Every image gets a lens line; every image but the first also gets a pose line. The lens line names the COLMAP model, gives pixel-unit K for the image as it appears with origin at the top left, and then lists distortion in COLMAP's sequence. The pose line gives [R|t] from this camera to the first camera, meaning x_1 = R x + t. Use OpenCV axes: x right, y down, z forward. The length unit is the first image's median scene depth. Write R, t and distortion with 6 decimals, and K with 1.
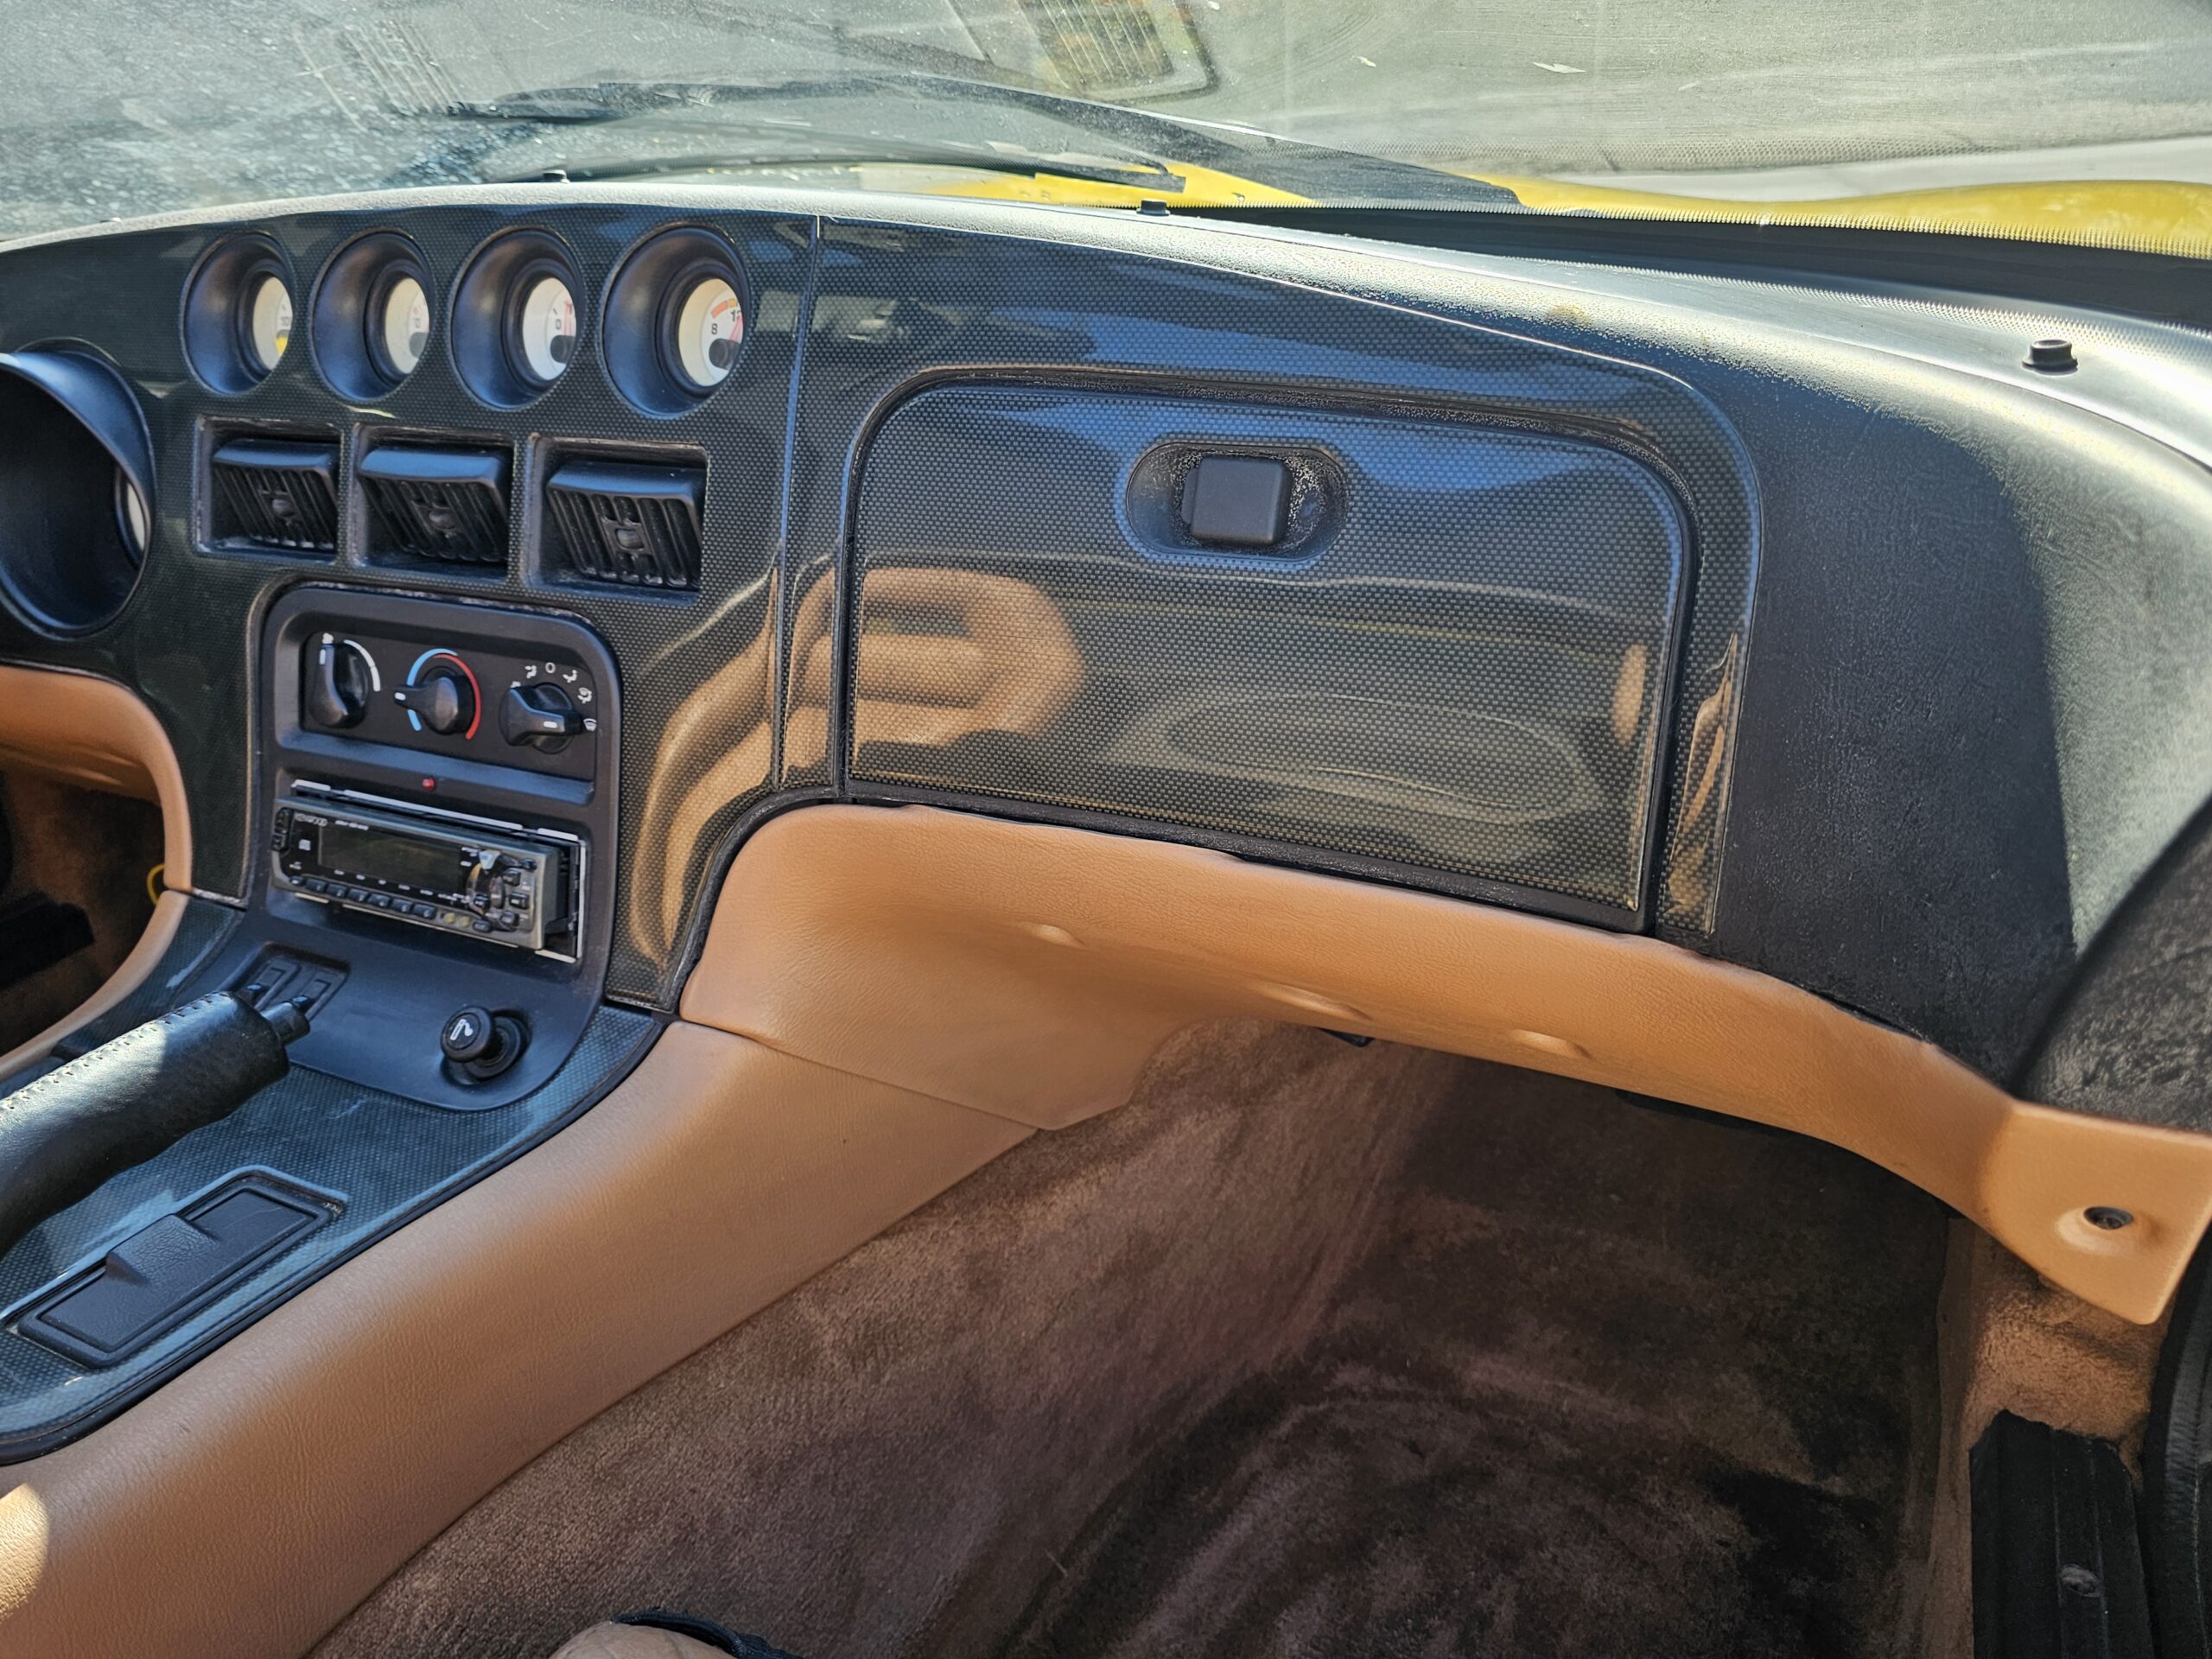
lens RADIAL K [[1503.9, 0, 1089.9], [0, 1503.9, 826.4], [0, 0, 1]] dist [0.034030, -0.034977]
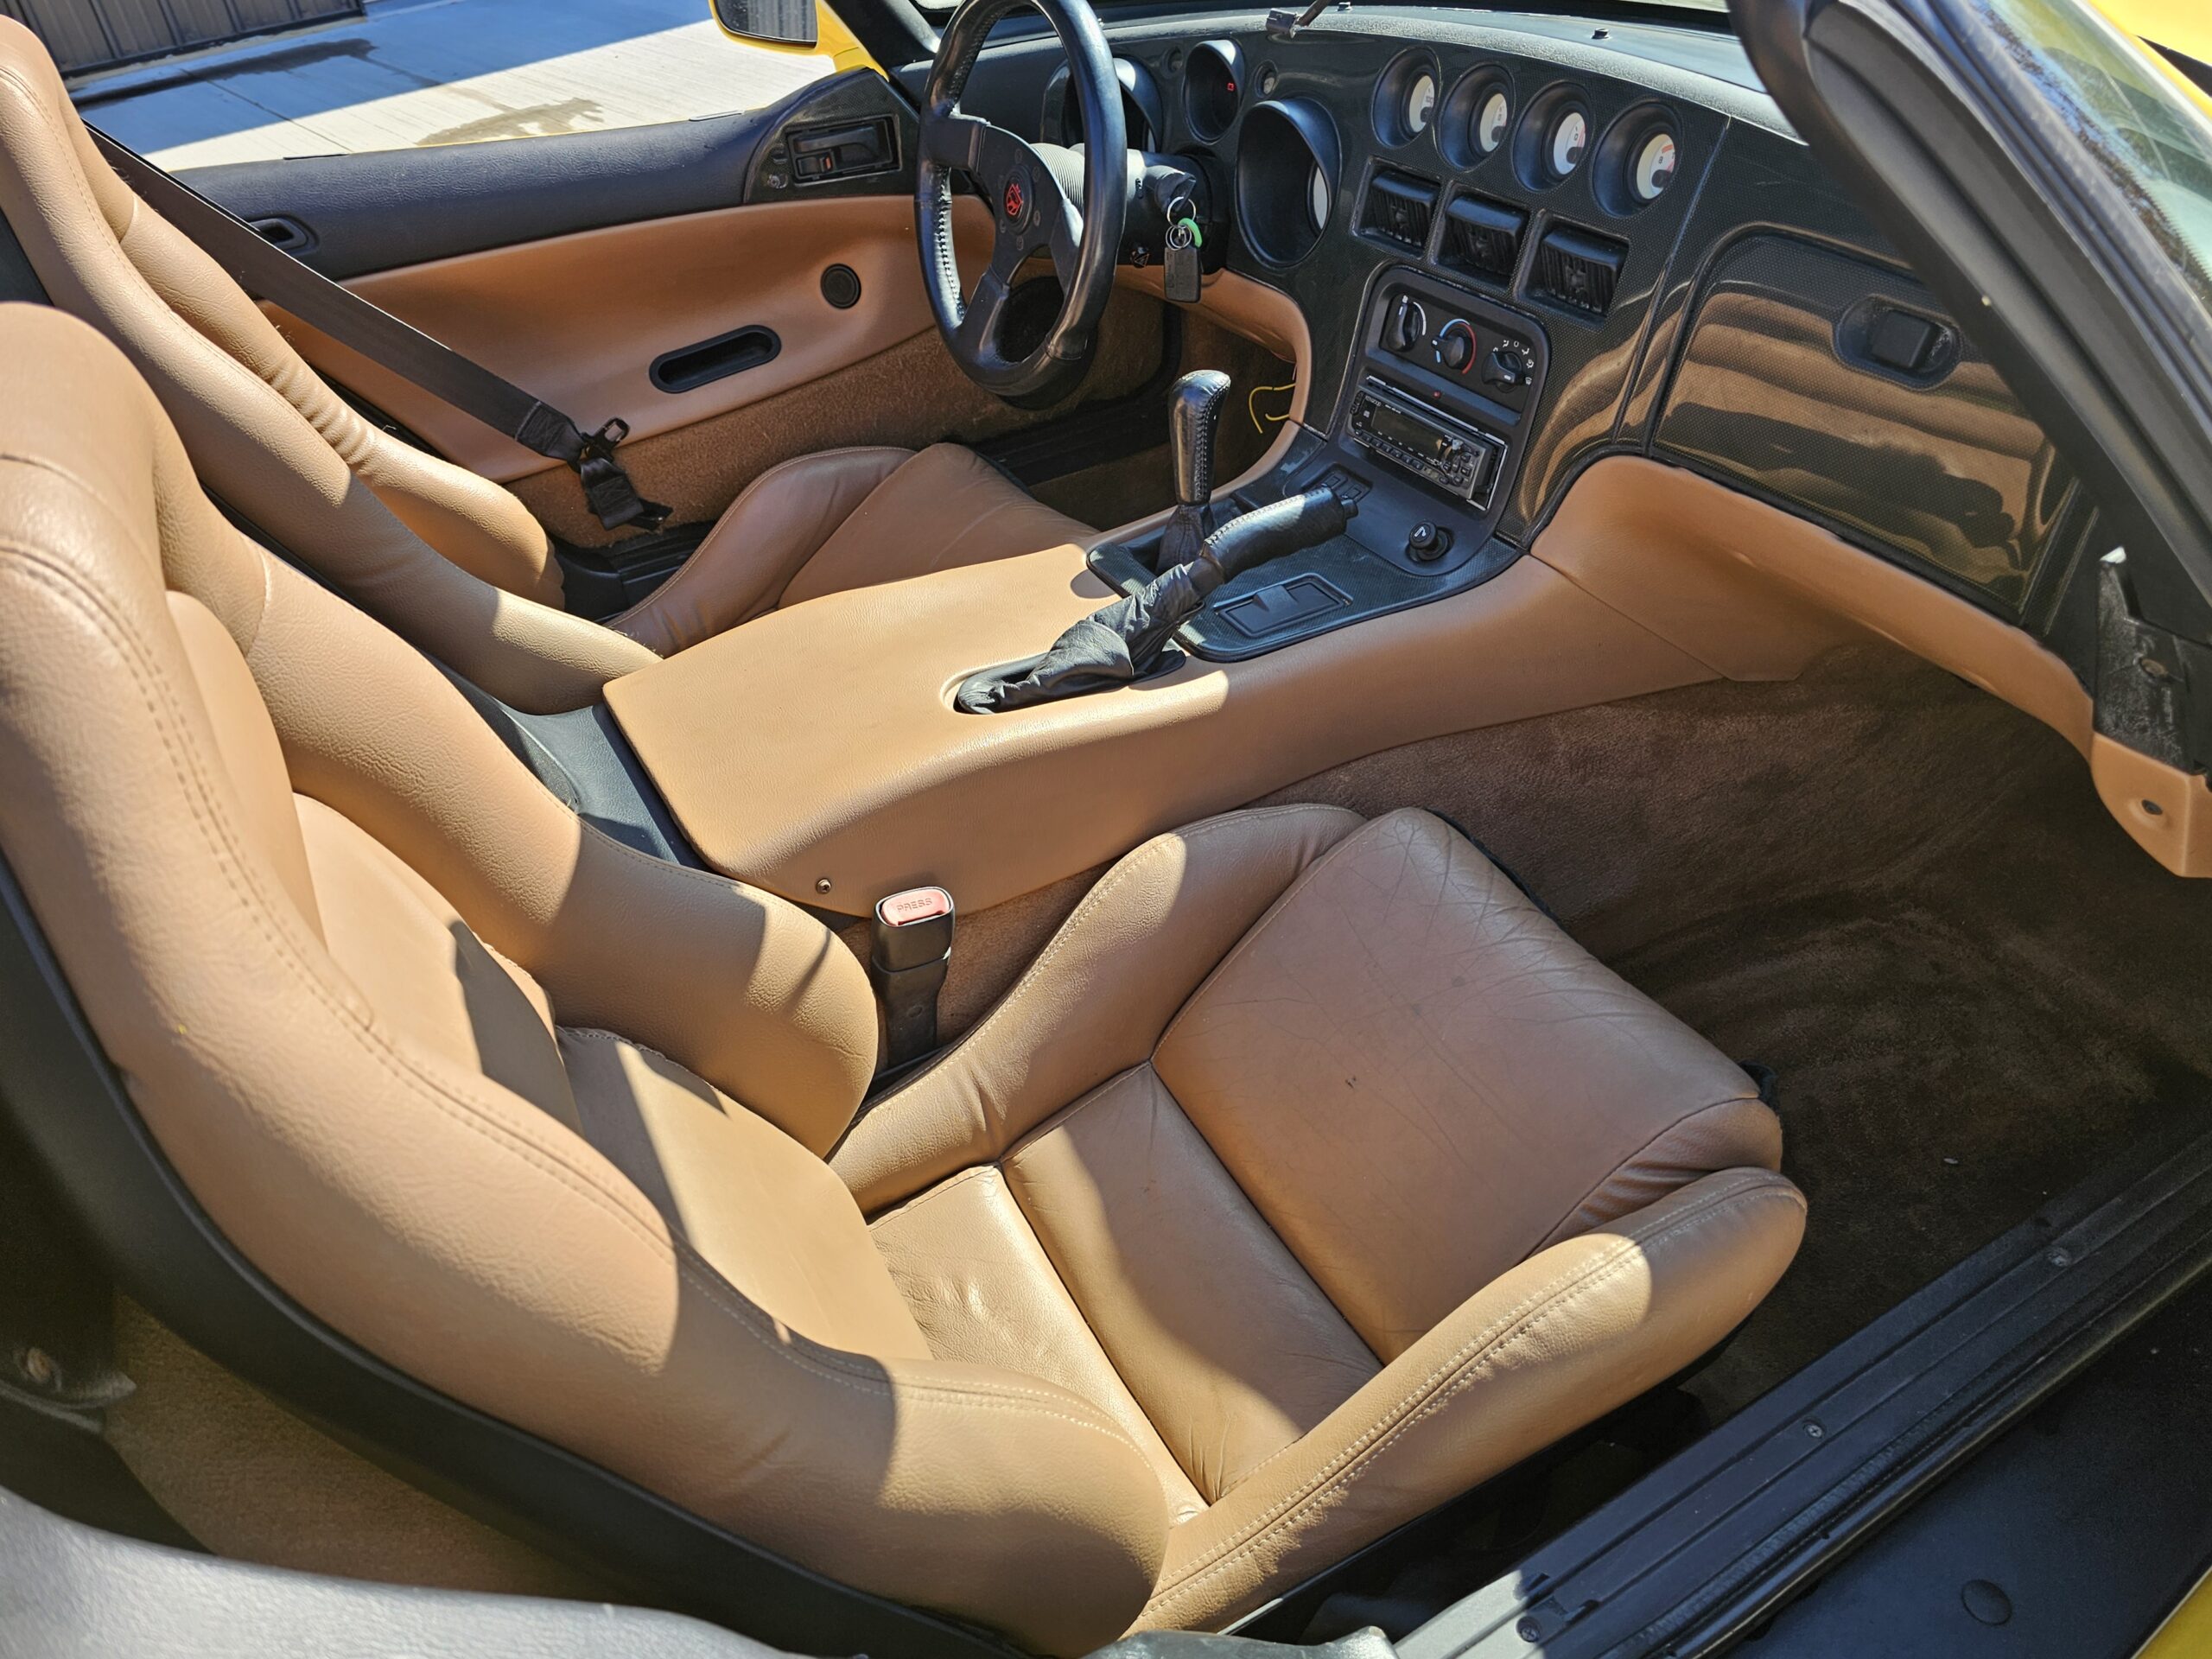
lens RADIAL K [[1503.9, 0, 1102.5], [0, 1503.9, 815.2], [0, 0, 1]] dist [0.034030, -0.034977]
pose [[0.815183, 0.326780, -0.478217, 0.277589], [-0.178493, 0.927195, 0.329317, -0.087256], [0.551015, -0.183095, 0.814161, -0.817165]]
